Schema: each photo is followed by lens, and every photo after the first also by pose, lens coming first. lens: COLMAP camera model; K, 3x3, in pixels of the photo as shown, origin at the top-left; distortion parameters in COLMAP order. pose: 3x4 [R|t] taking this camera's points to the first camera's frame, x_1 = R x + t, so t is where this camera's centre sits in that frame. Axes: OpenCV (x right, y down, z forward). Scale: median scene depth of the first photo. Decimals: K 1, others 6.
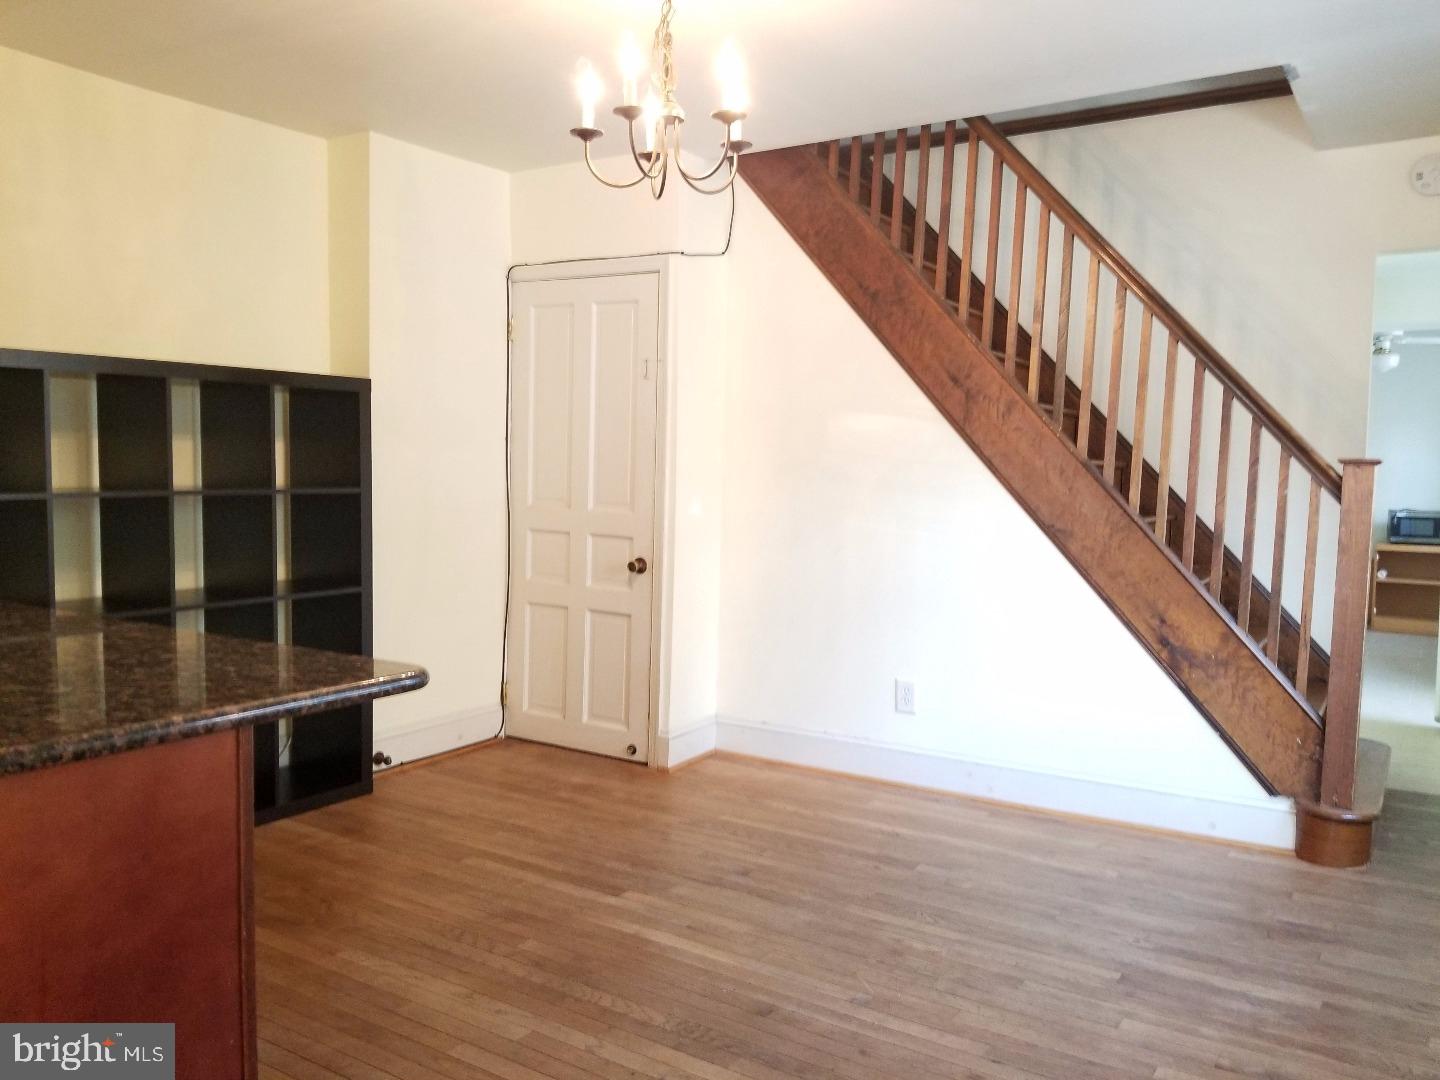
lens RADIAL K [[1099.3, 0, 711.9], [0, 1099.3, 555.9], [0, 0, 1]] dist [0.032535, -0.050653]
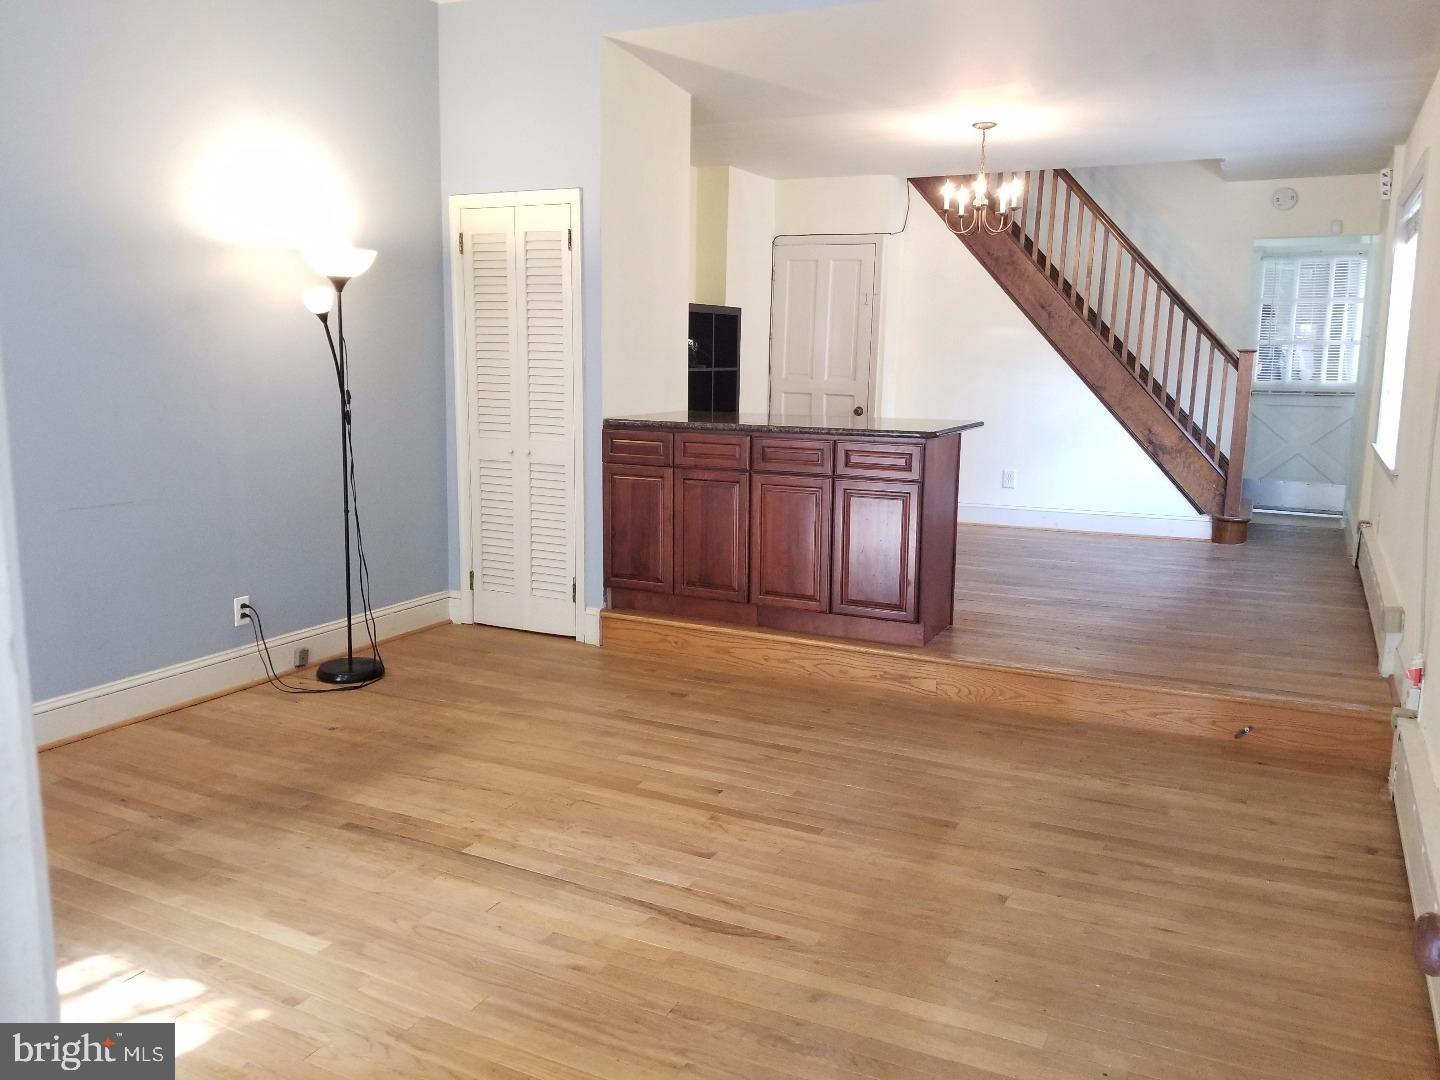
lens RADIAL K [[1099.3, 0, 715.7], [0, 1099.3, 533.5], [0, 0, 1]] dist [0.032535, -0.050653]
pose [[0.996897, -0.020390, 0.076031, -0.513660], [0.013284, 0.995593, 0.092831, 0.045440], [-0.077589, -0.091533, 0.992775, -0.908070]]
